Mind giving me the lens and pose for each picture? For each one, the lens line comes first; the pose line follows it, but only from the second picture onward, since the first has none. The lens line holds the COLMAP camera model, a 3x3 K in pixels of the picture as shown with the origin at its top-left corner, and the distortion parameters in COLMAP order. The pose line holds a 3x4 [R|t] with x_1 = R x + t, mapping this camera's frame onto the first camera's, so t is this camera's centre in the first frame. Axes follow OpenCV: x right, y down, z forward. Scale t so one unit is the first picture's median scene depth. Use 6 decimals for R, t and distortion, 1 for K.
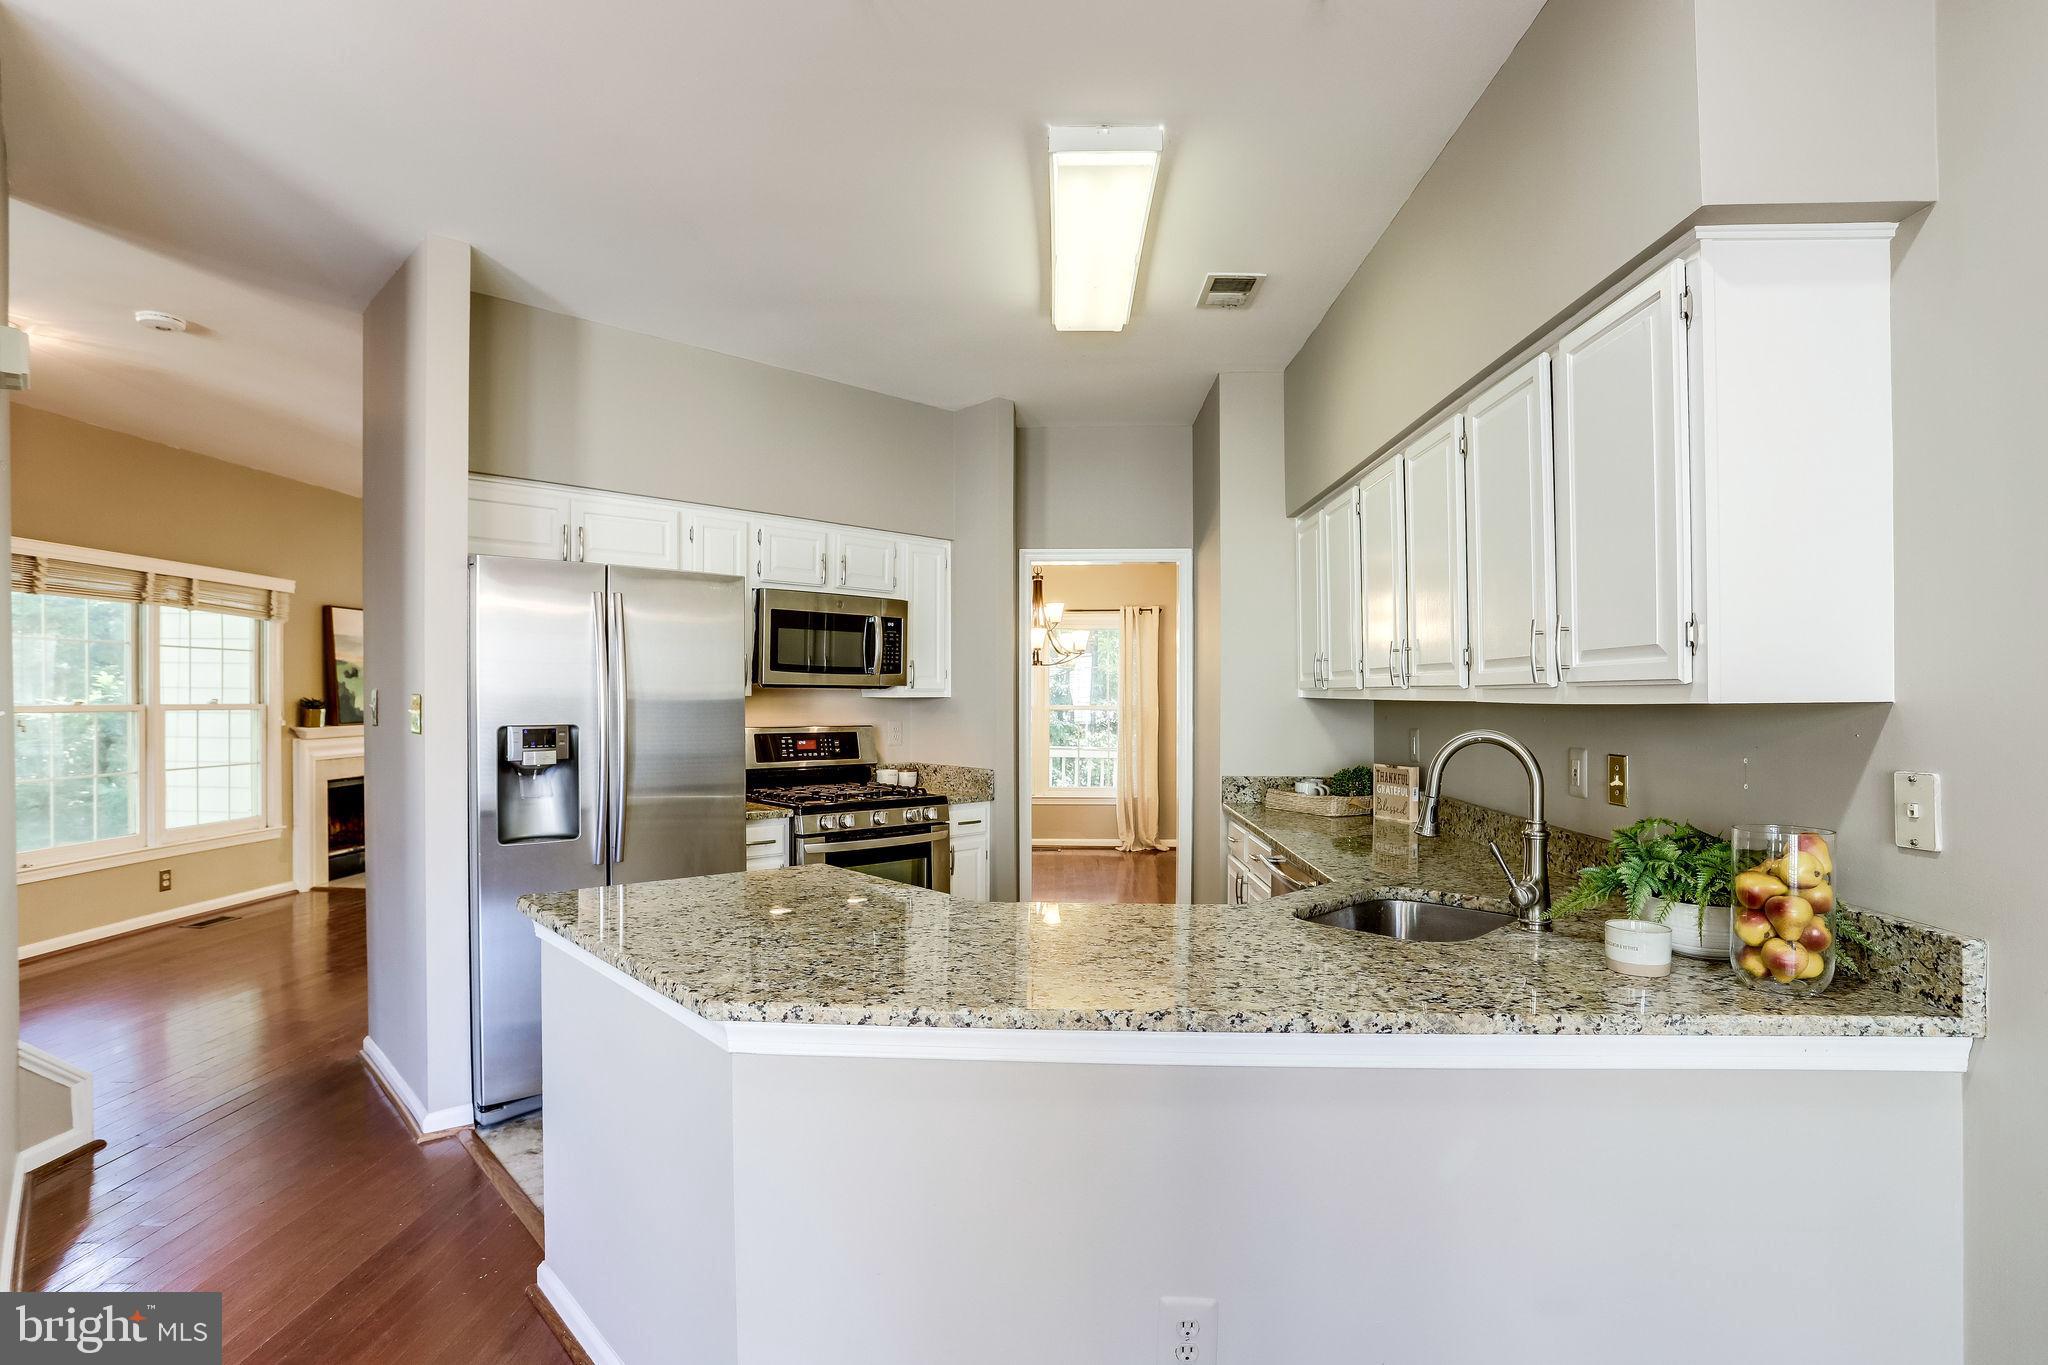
lens RADIAL K [[1002.4, 0, 1024.4], [0, 1002.4, 690.2], [0, 0, 1]] dist [-0.046013, 0.029387]
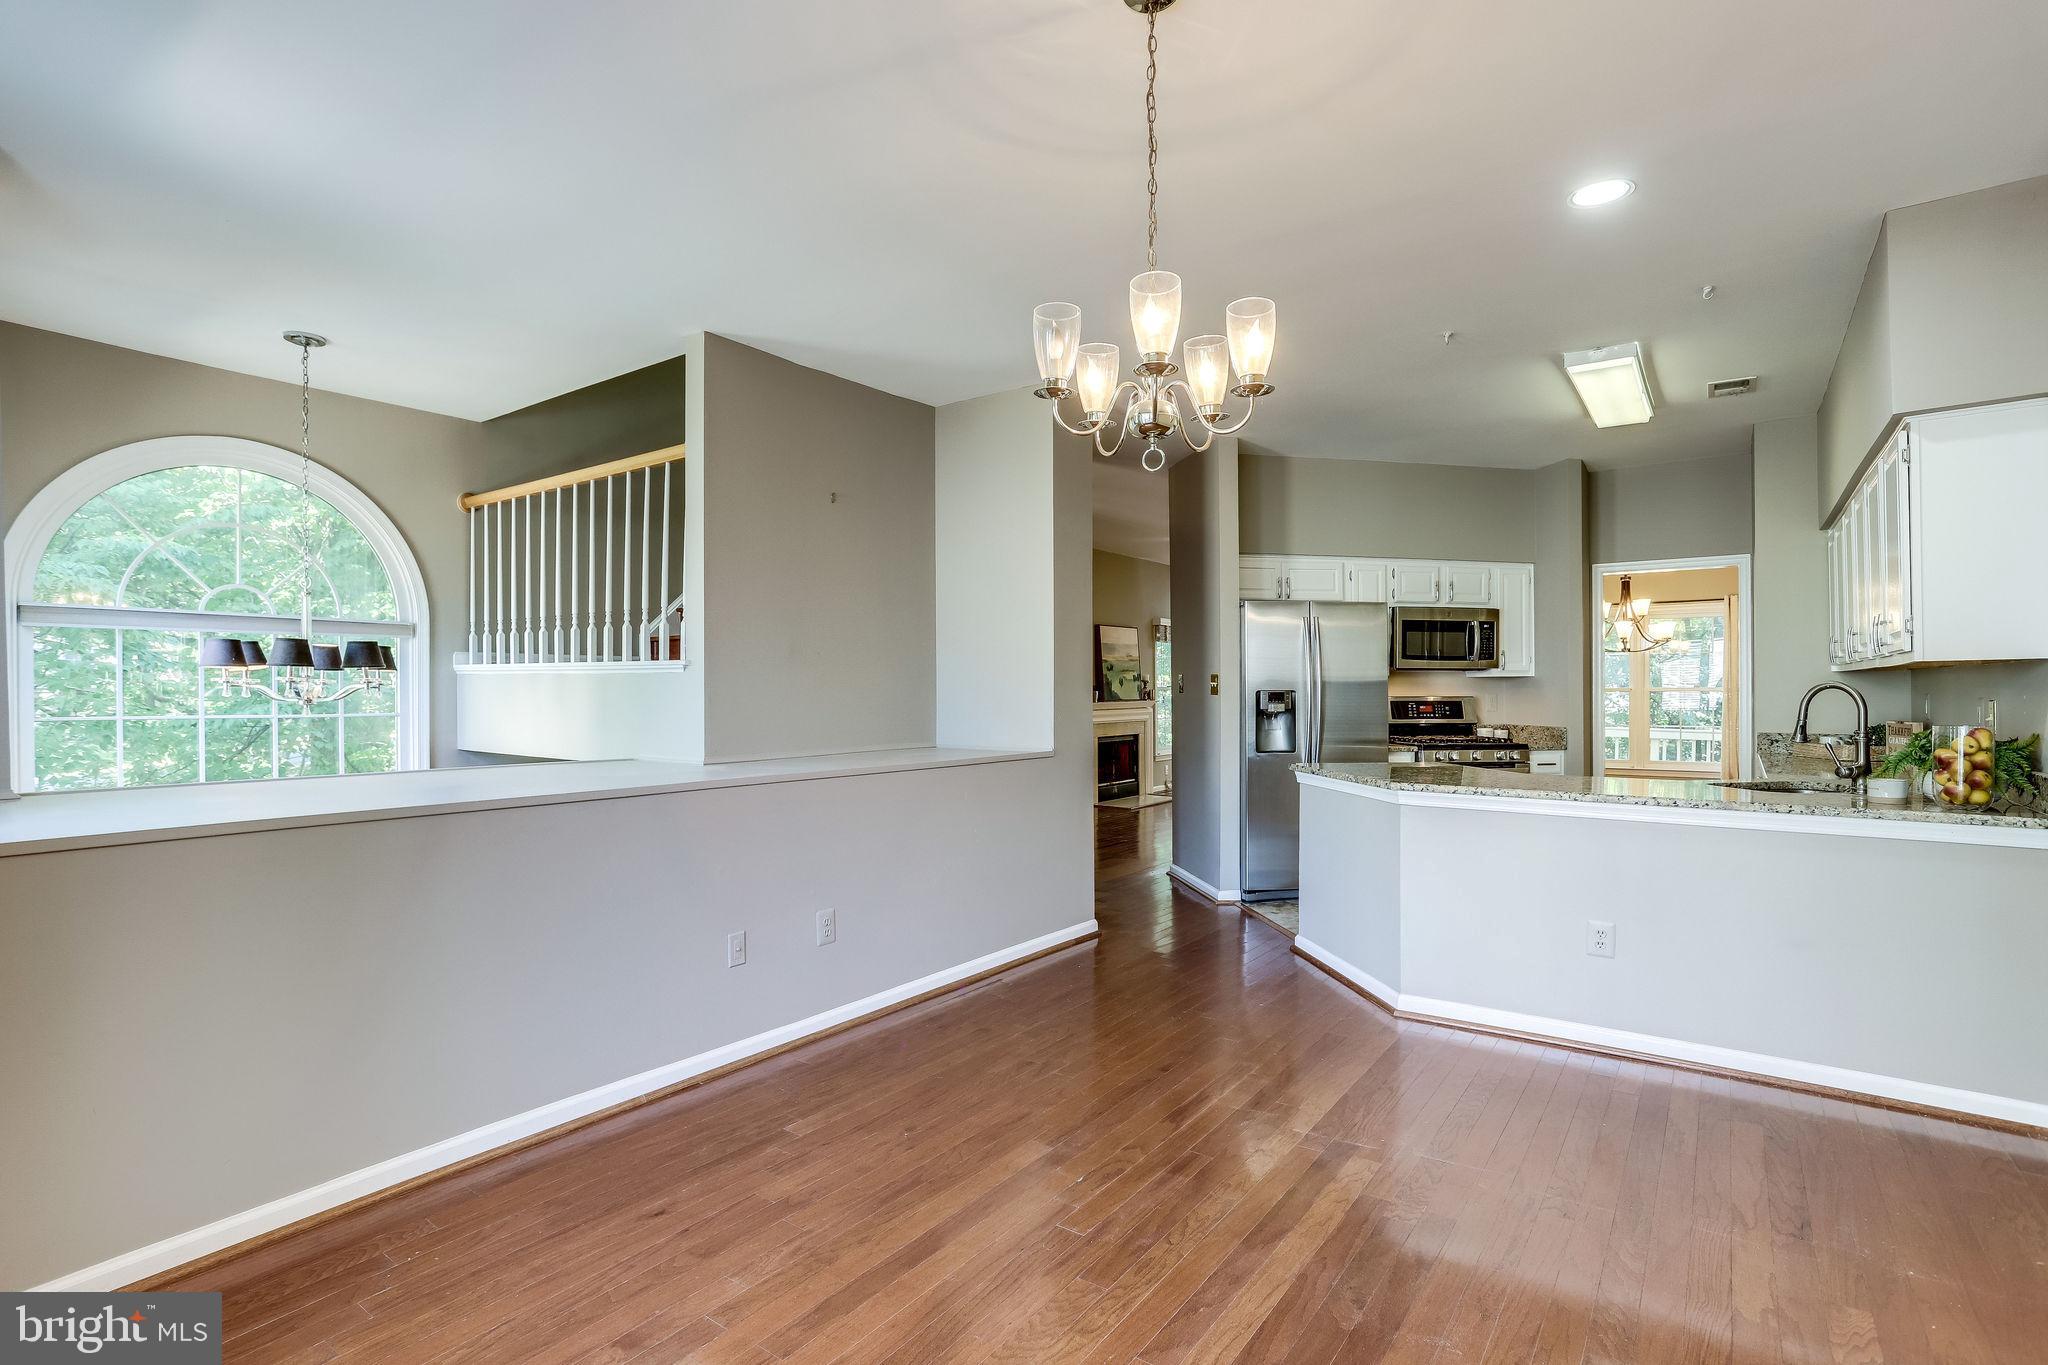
lens RADIAL K [[1002.4, 0, 1024.4], [0, 1002.4, 690.2], [0, 0, 1]] dist [-0.046013, 0.029387]
pose [[0.829988, -0.004120, -0.557766, 0.111037], [0.006882, 0.999972, 0.002855, 0.018091], [0.557738, -0.006208, 0.829994, -0.553094]]
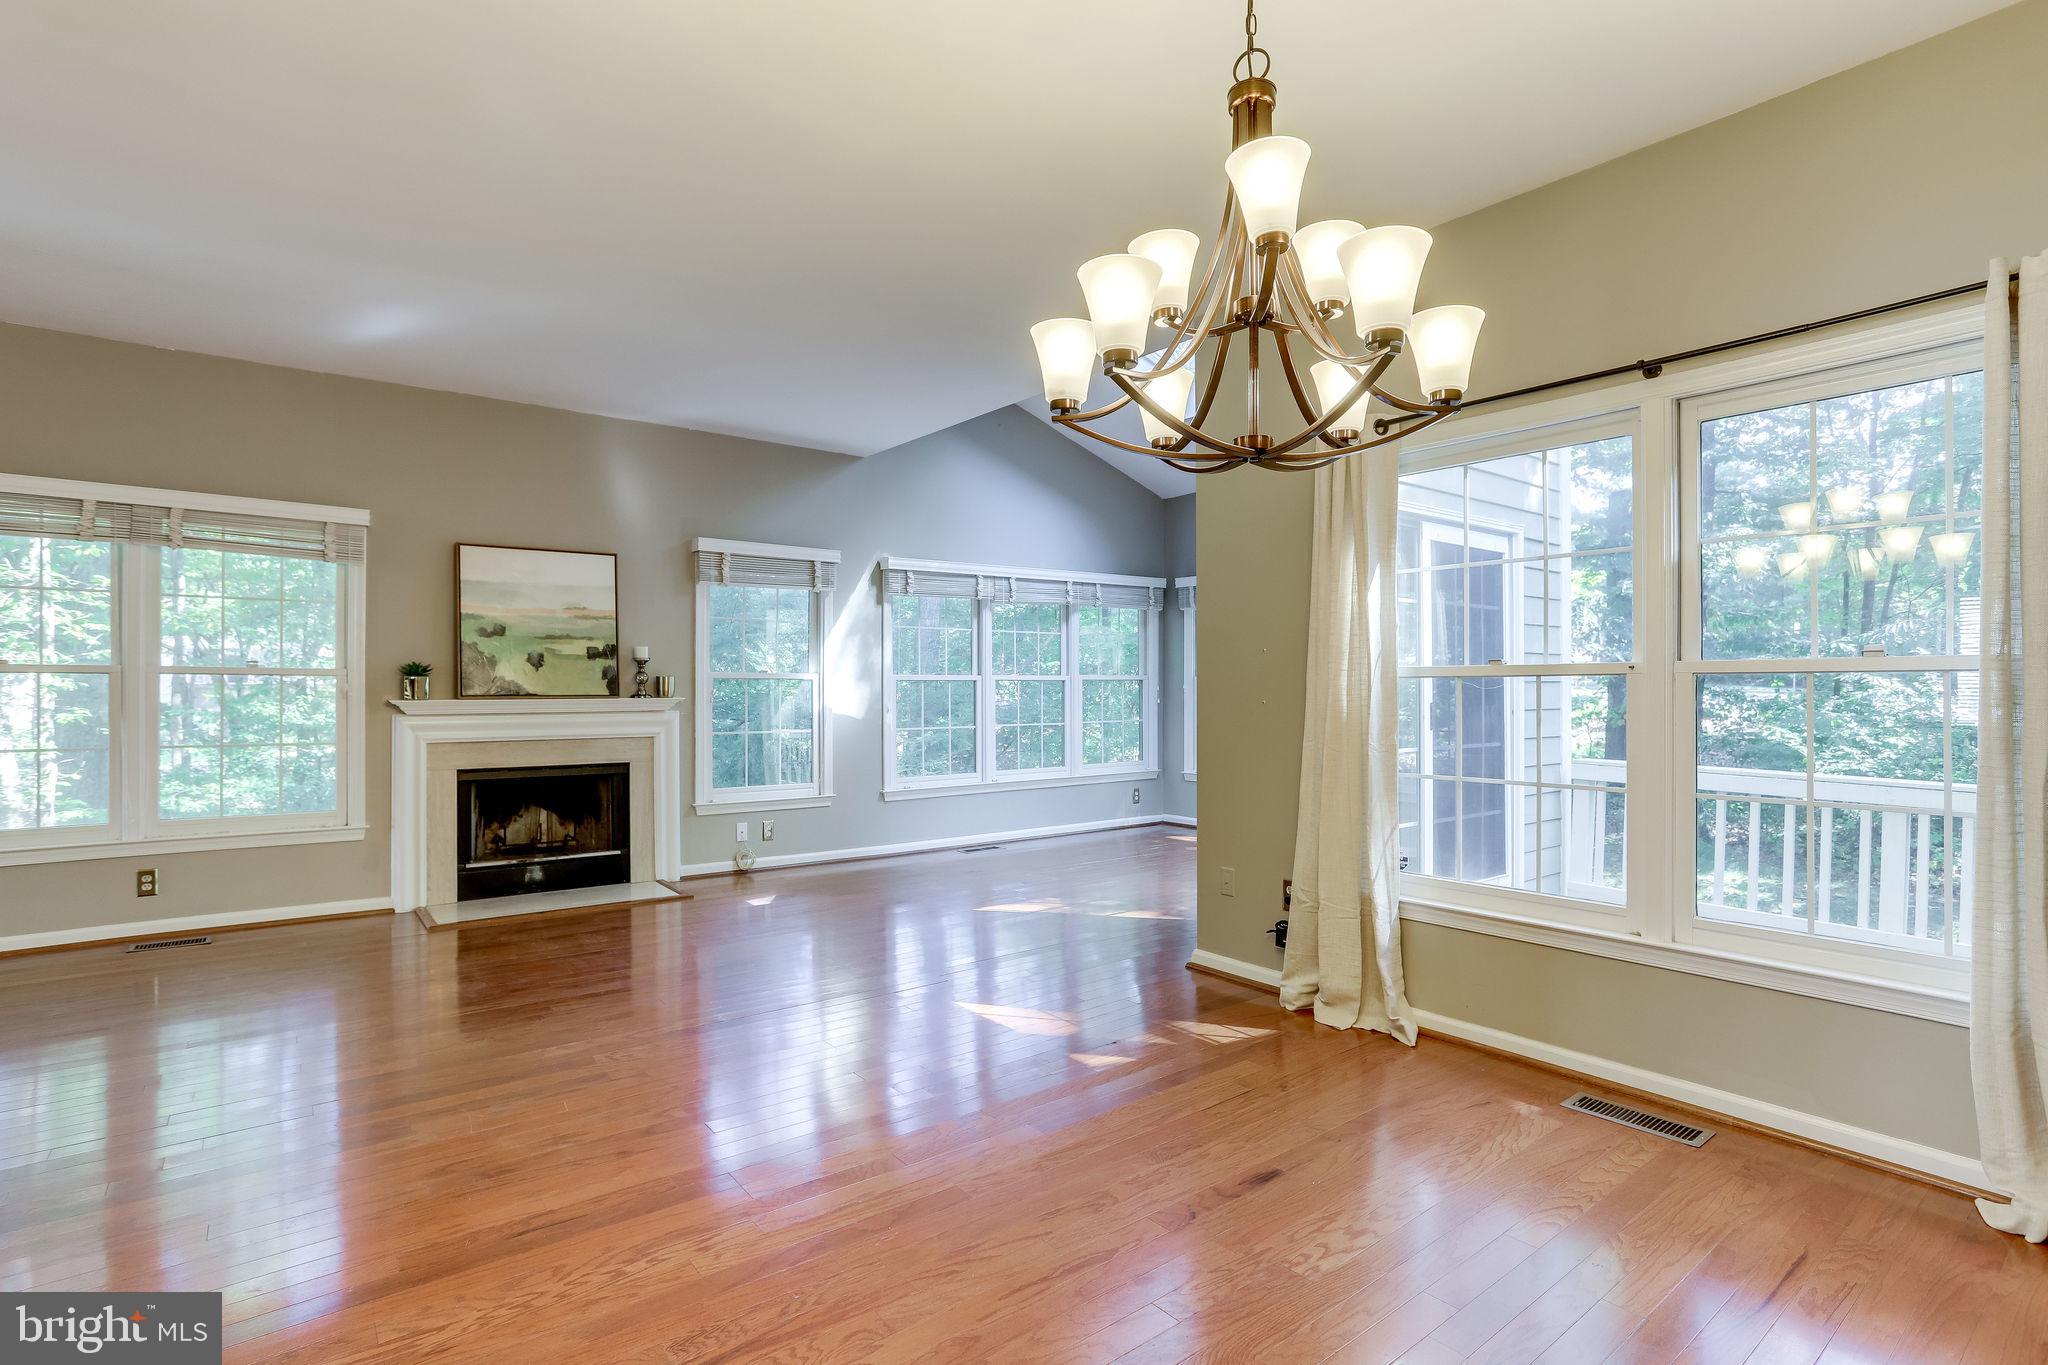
lens RADIAL K [[1002.4, 0, 1024.4], [0, 1002.4, 690.2], [0, 0, 1]] dist [-0.046013, 0.029387]
pose [[0.631650, 0.000820, -0.775253, 0.263693], [0.004672, 0.999977, 0.004864, 0.040889], [0.775239, -0.006695, 0.631632, 1.288695]]
